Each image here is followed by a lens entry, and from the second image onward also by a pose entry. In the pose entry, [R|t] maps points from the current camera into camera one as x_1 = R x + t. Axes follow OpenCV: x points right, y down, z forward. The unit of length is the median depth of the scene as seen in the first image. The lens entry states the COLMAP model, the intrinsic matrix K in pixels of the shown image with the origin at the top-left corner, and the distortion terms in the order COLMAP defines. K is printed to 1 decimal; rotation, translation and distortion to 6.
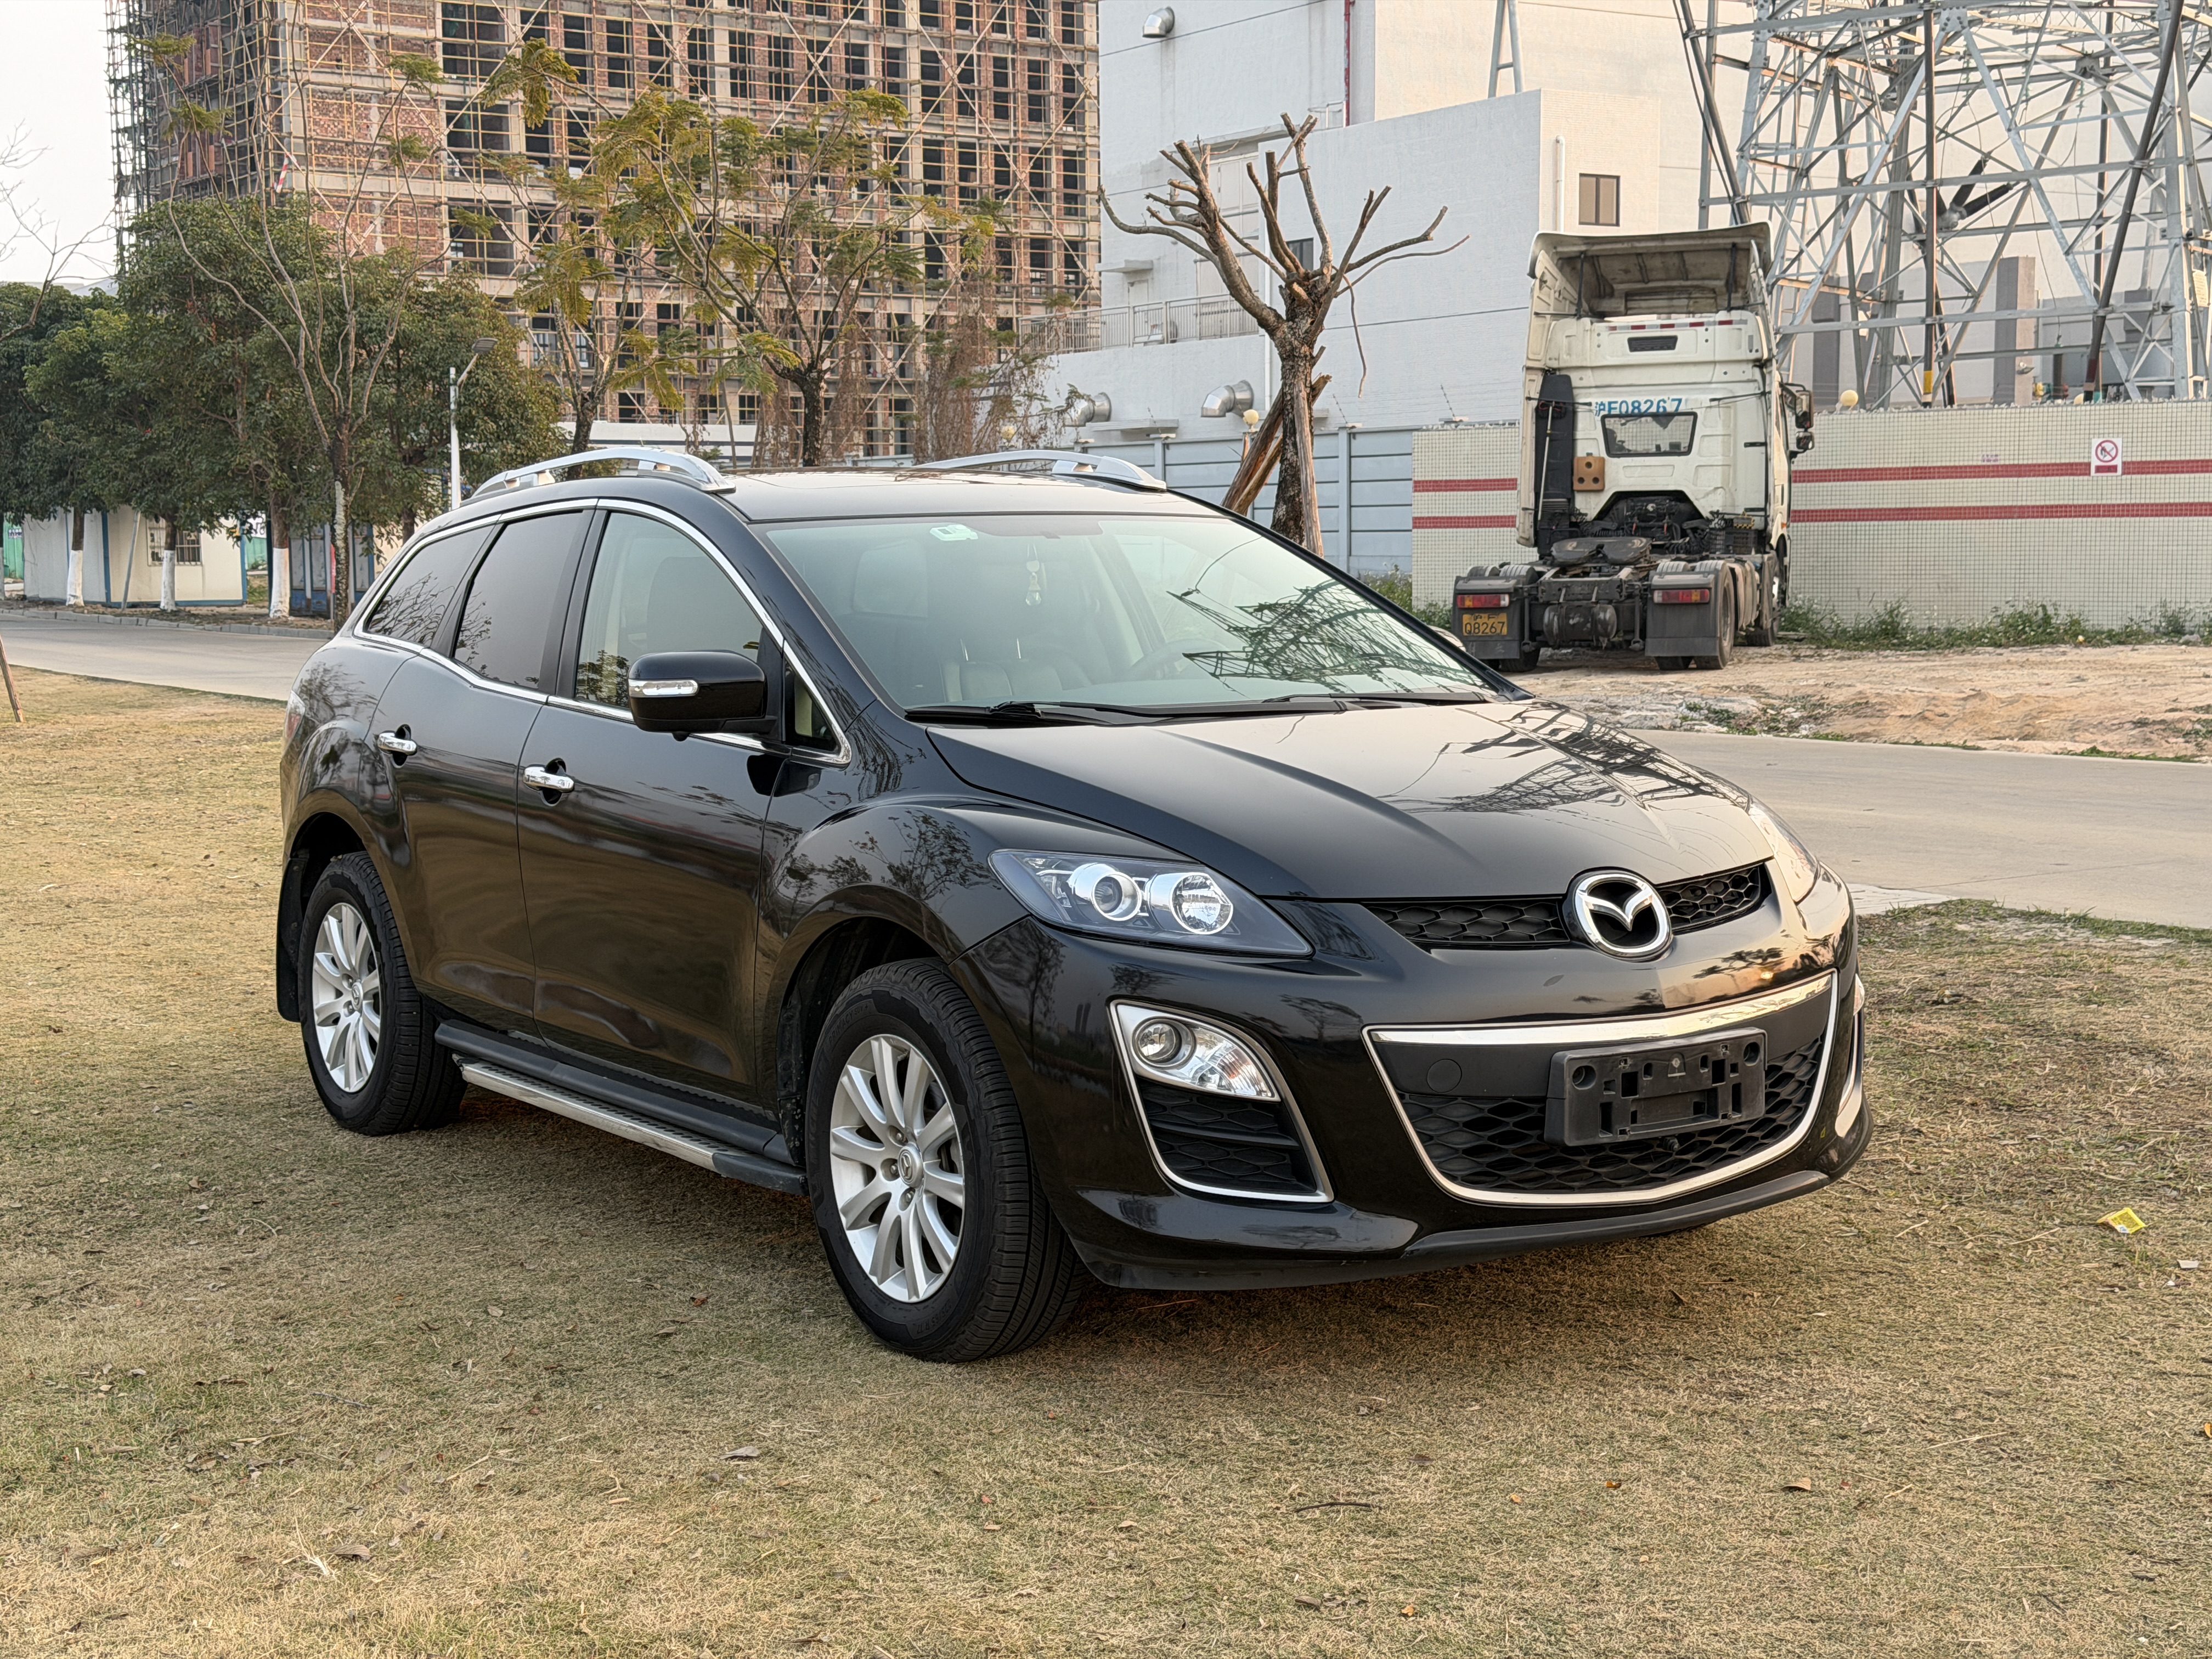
lens RADIAL K [[3064.7, 0, 1106.7], [0, 3064.7, 869.1], [0, 0, 1]] dist [0.212140, -0.519281]
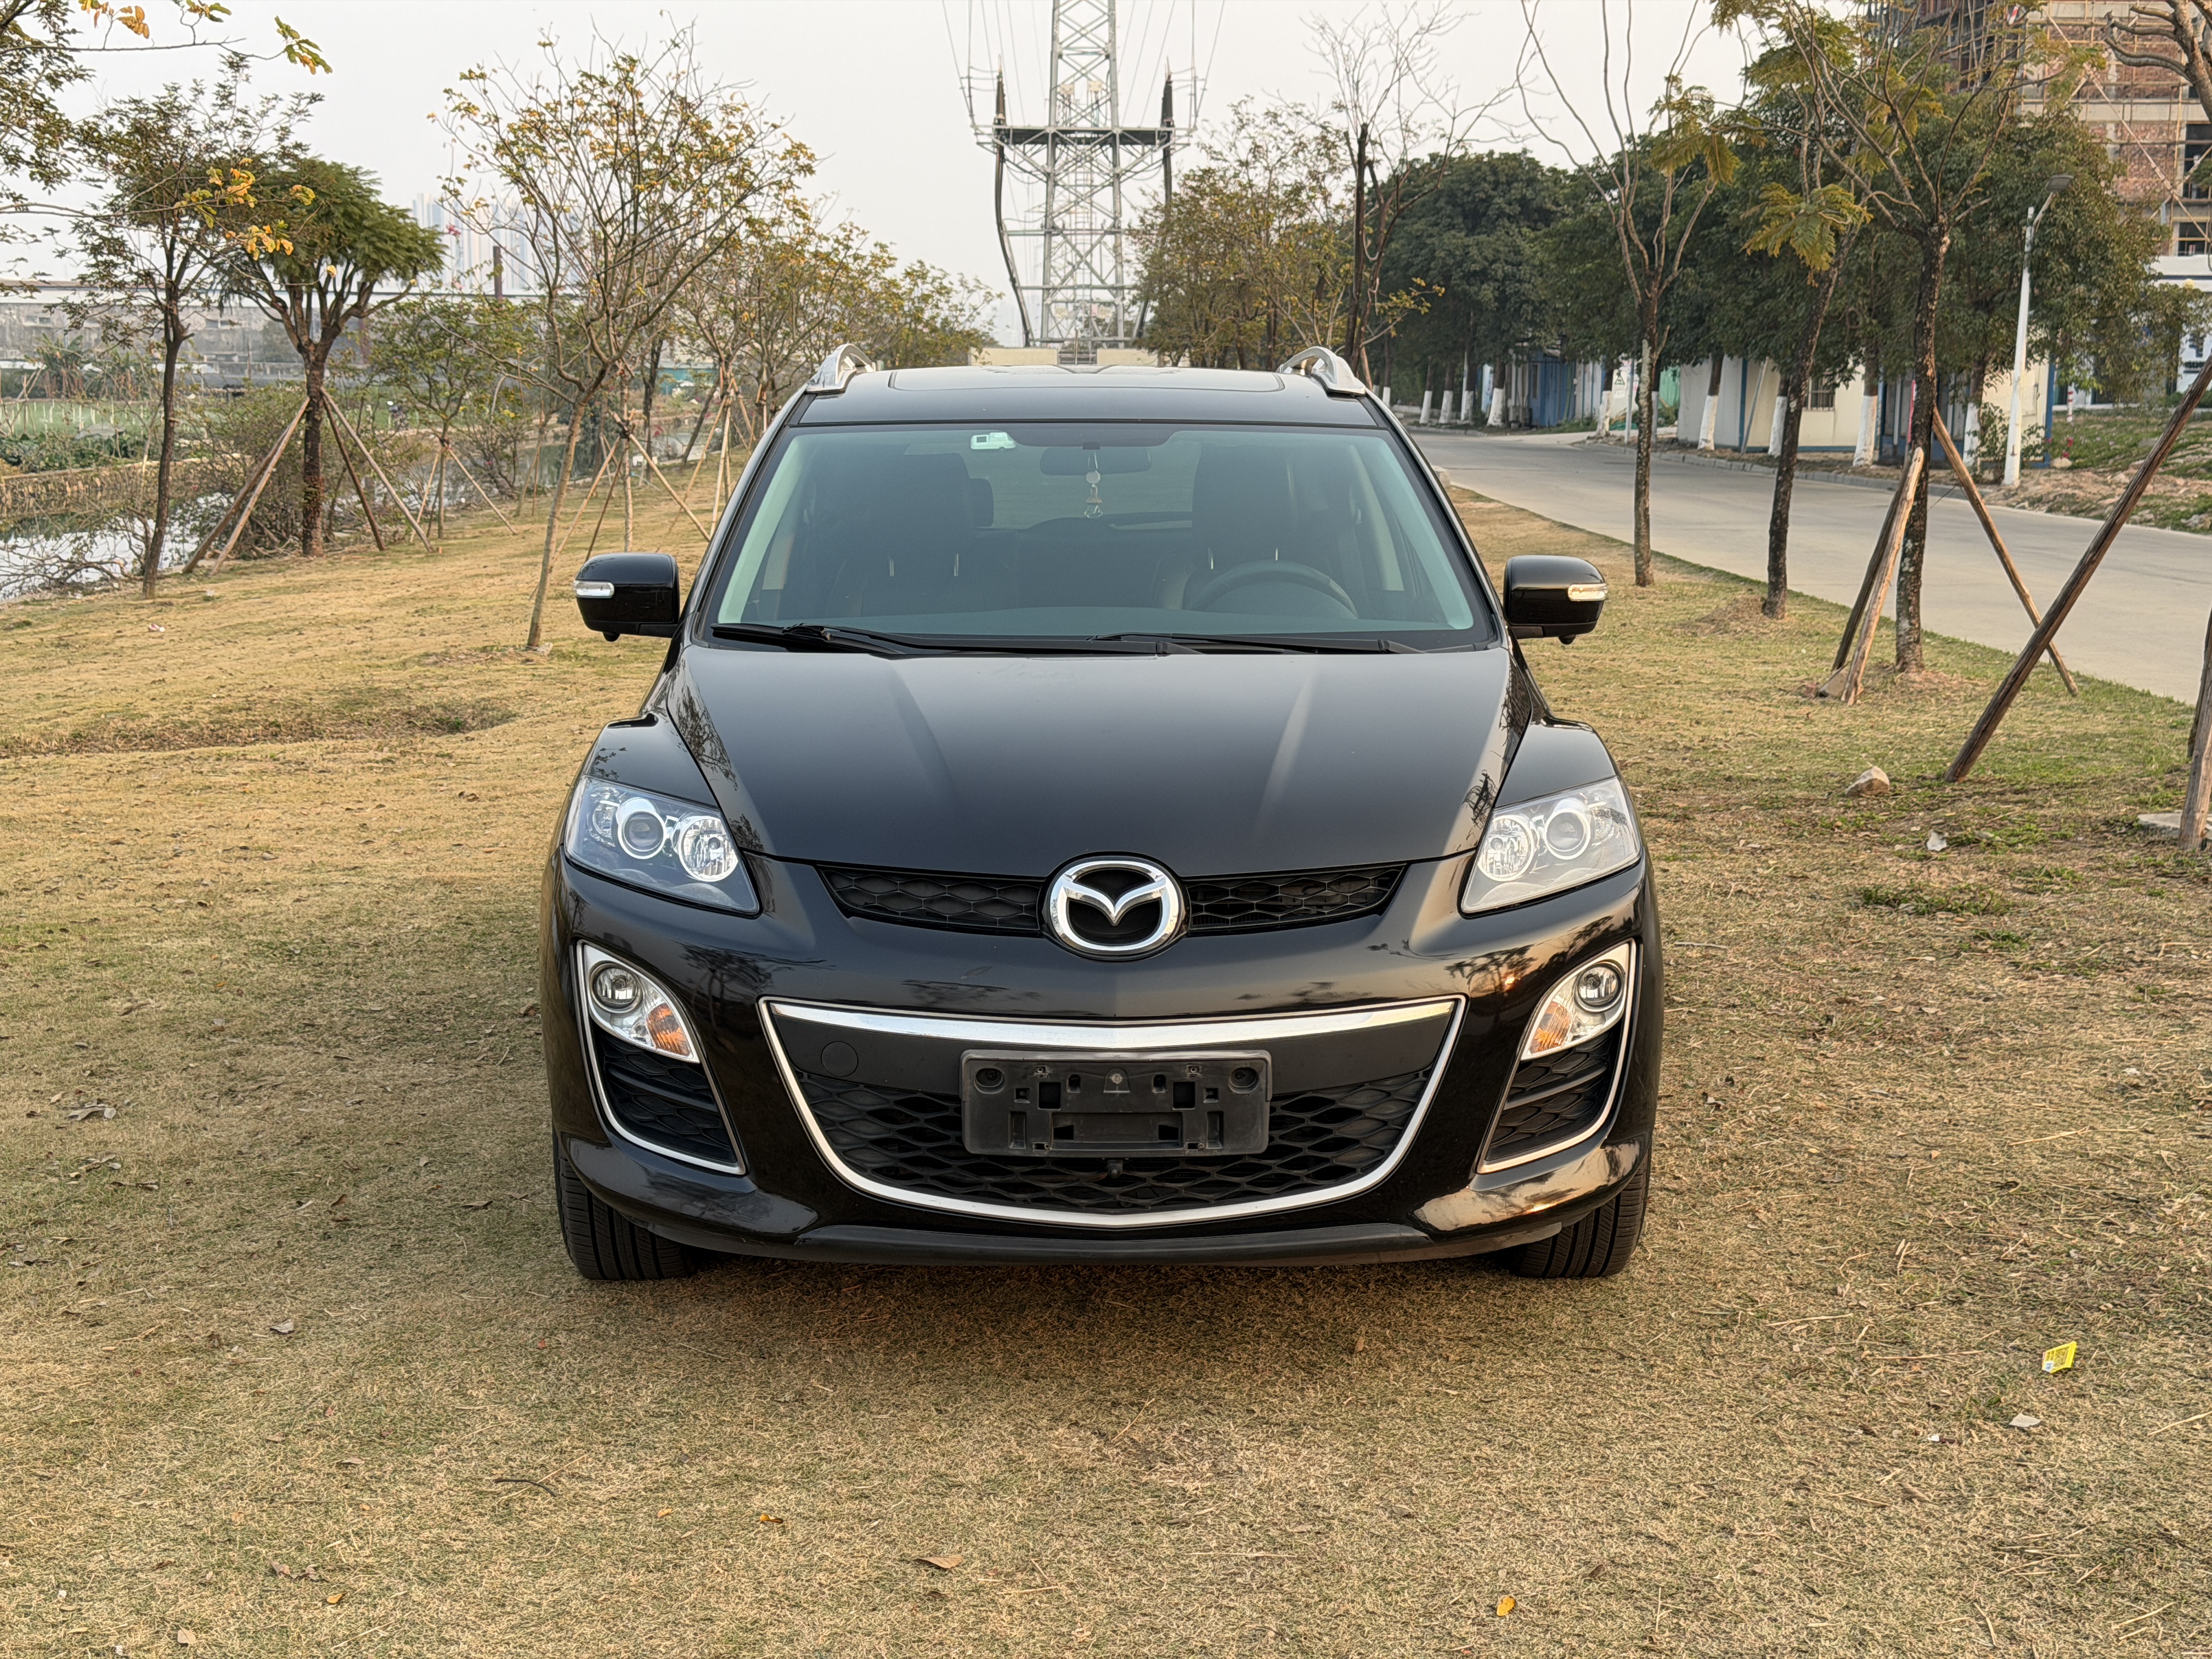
lens RADIAL K [[3064.7, 0, 1106.7], [0, 3064.7, 869.1], [0, 0, 1]] dist [0.212140, -0.519281]
pose [[0.846321, 0.098959, -0.523400, 0.634932], [-0.072161, 0.994833, 0.071411, -0.060097], [0.527762, -0.022667, 0.849090, 0.243848]]
